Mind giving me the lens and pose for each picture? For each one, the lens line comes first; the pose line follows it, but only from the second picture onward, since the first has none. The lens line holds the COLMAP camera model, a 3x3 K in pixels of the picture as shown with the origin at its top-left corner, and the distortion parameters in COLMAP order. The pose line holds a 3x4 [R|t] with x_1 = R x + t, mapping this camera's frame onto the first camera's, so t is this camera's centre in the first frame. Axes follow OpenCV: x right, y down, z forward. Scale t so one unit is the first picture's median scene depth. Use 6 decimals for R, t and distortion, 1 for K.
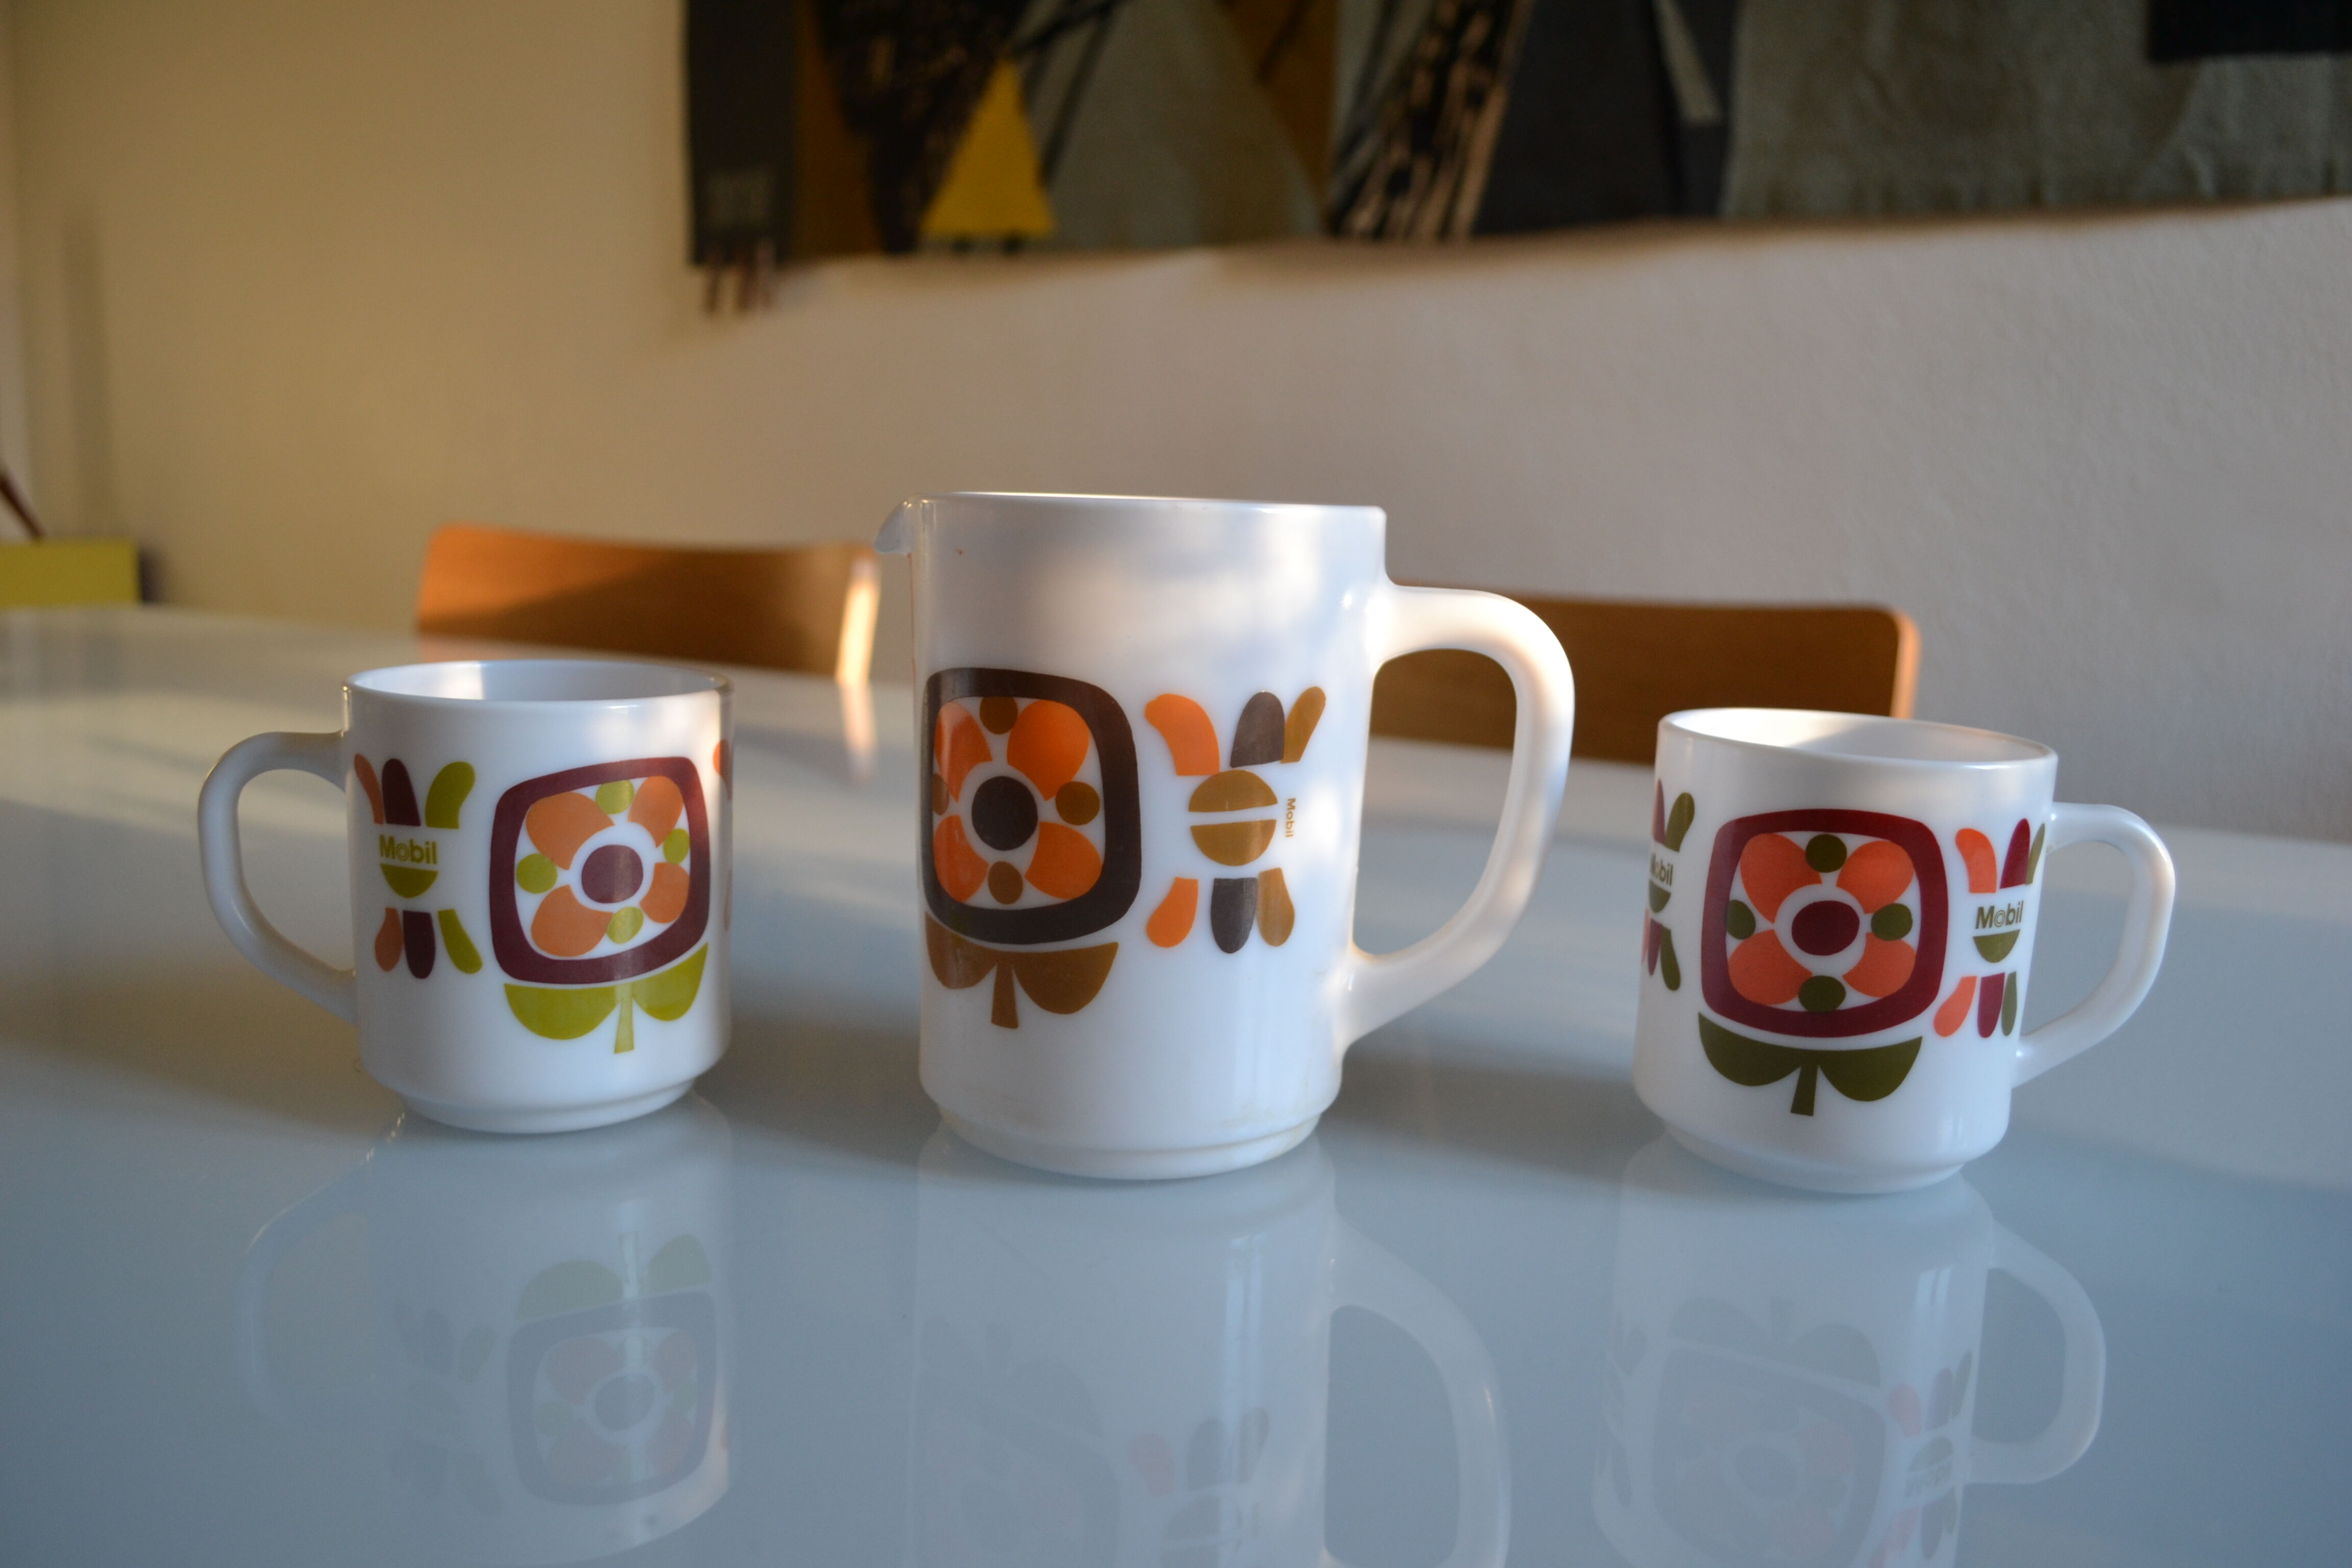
lens RADIAL K [[1858.0, 0, 1194.8], [0, 1858.0, 704.0], [0, 0, 1]] dist [-0.074650, 0.021626]
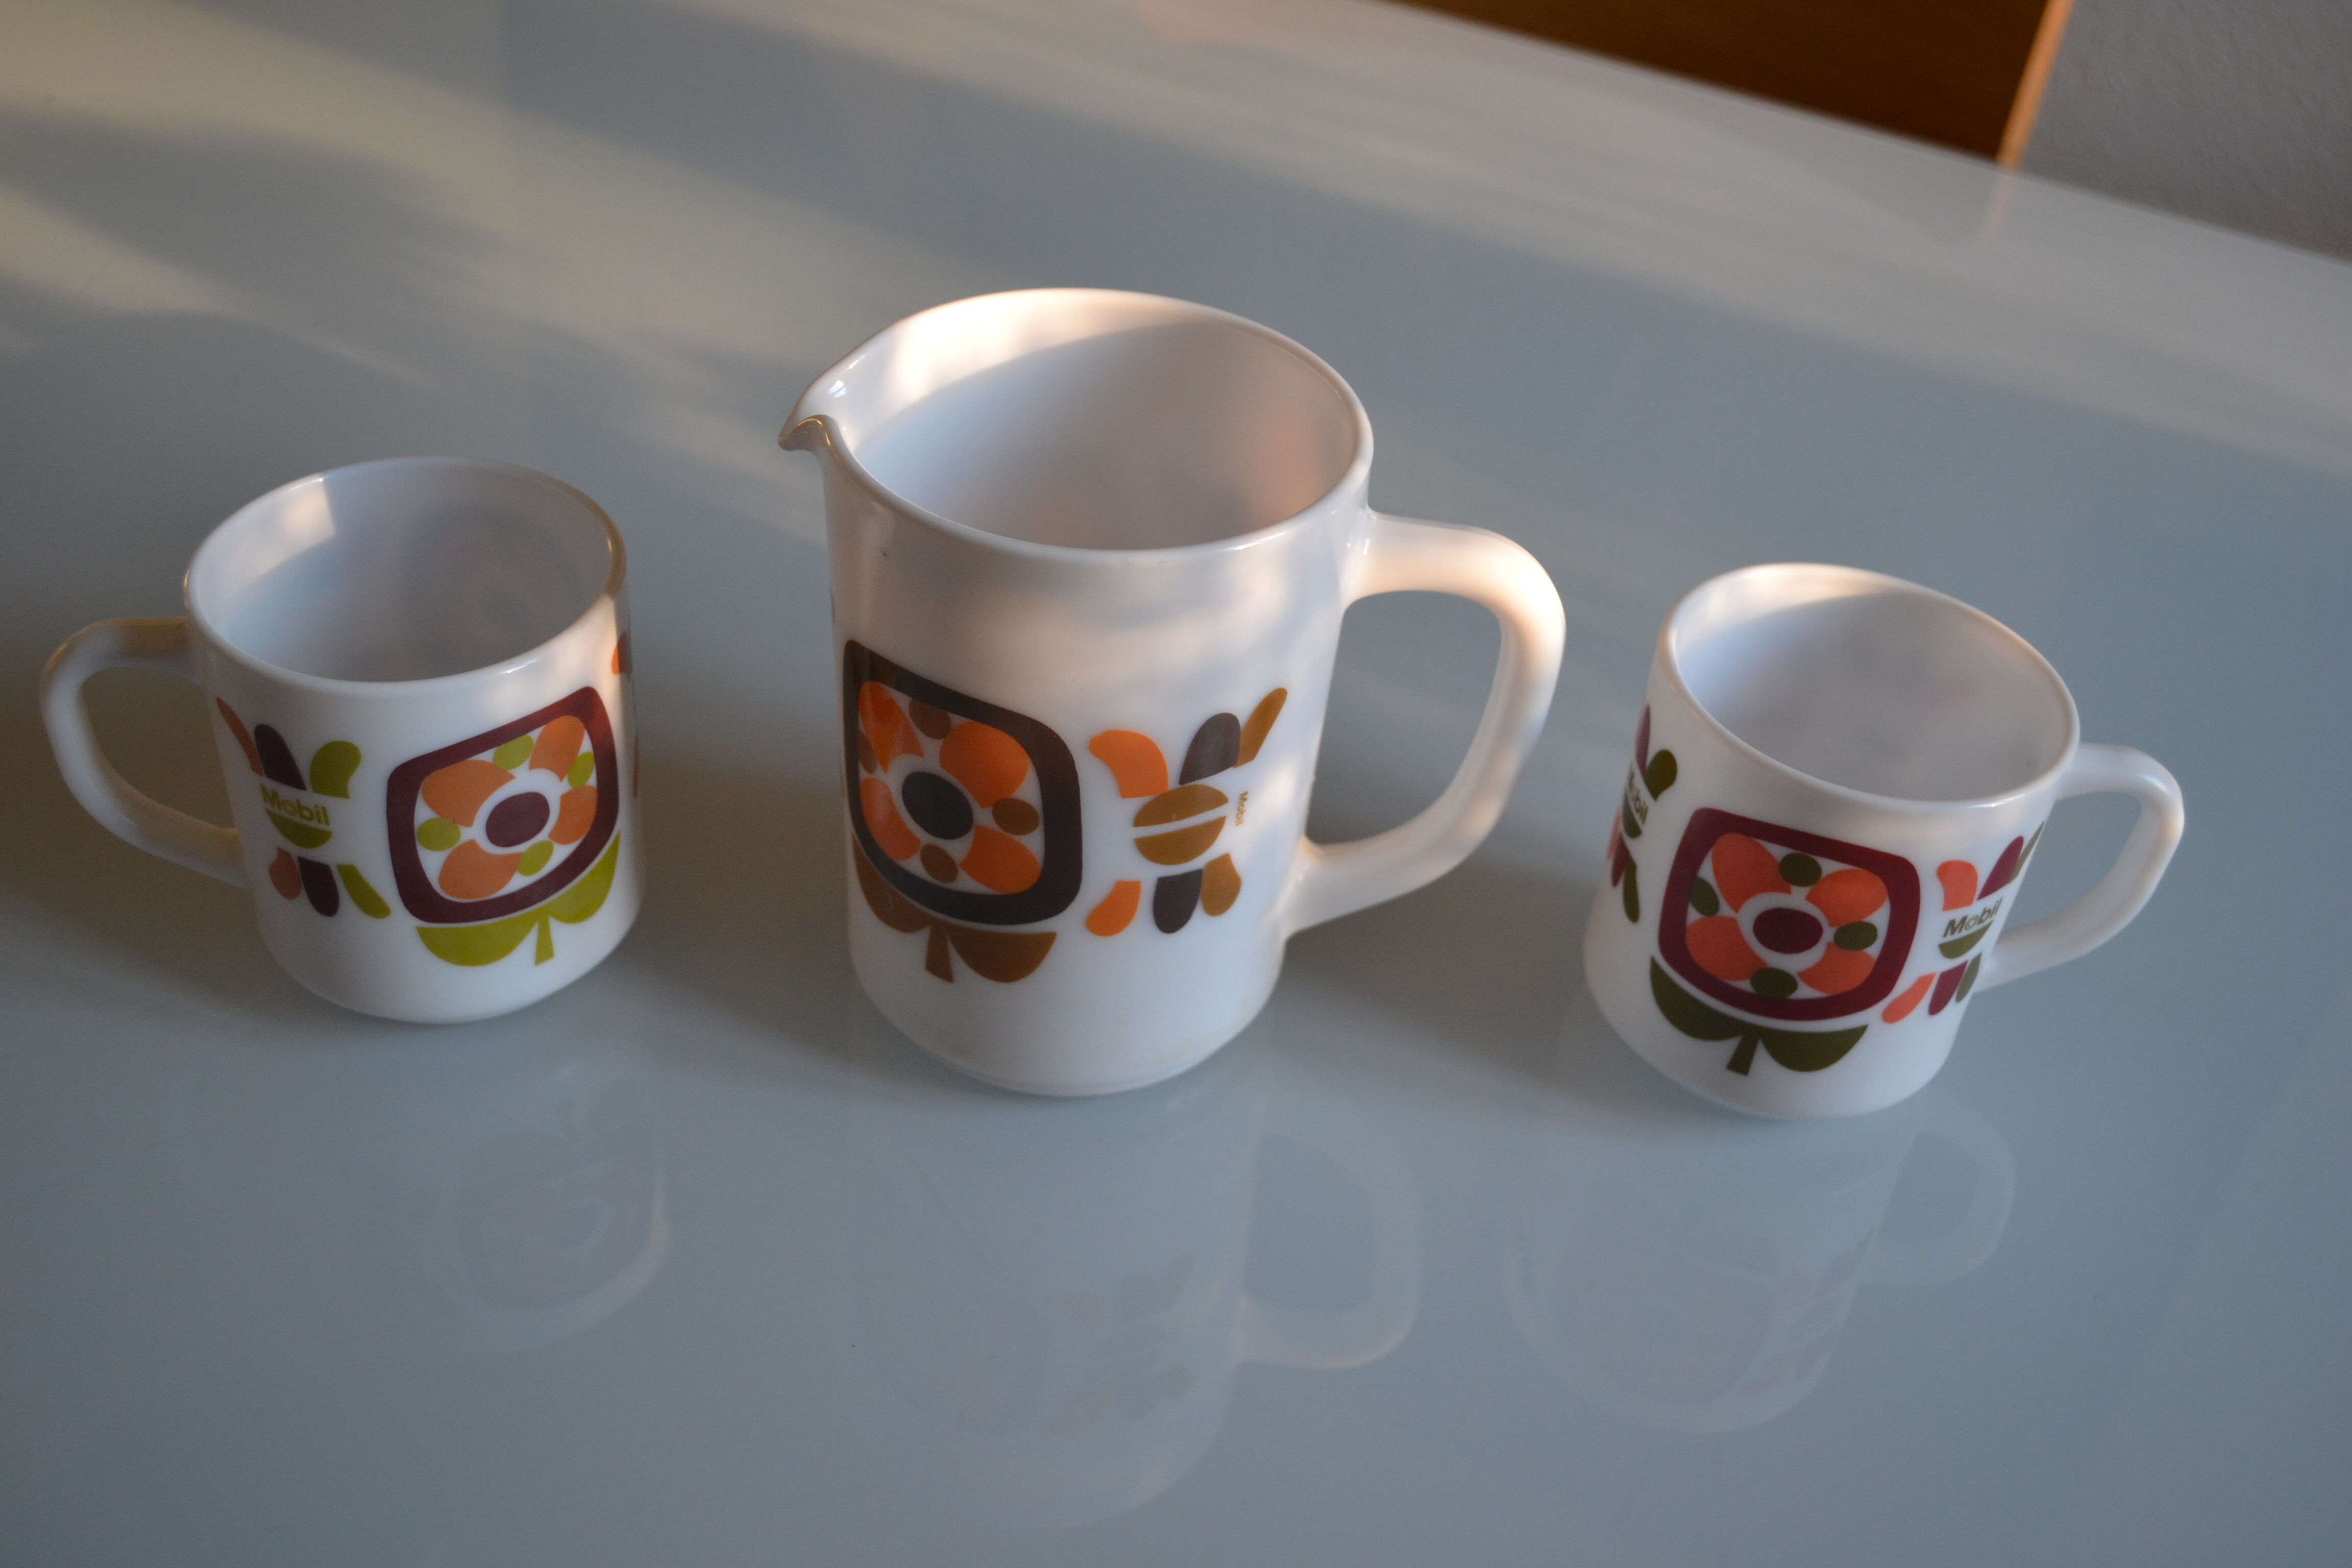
lens RADIAL K [[2301.6, 0, 1190.3], [0, 2301.6, 773.2], [0, 0, 1]] dist [-0.047064, 0.000000]
pose [[0.999001, 0.033618, 0.029450, -0.009468], [-0.043682, 0.873836, 0.484255, -0.518632], [-0.009455, -0.485058, 0.874431, -0.011722]]
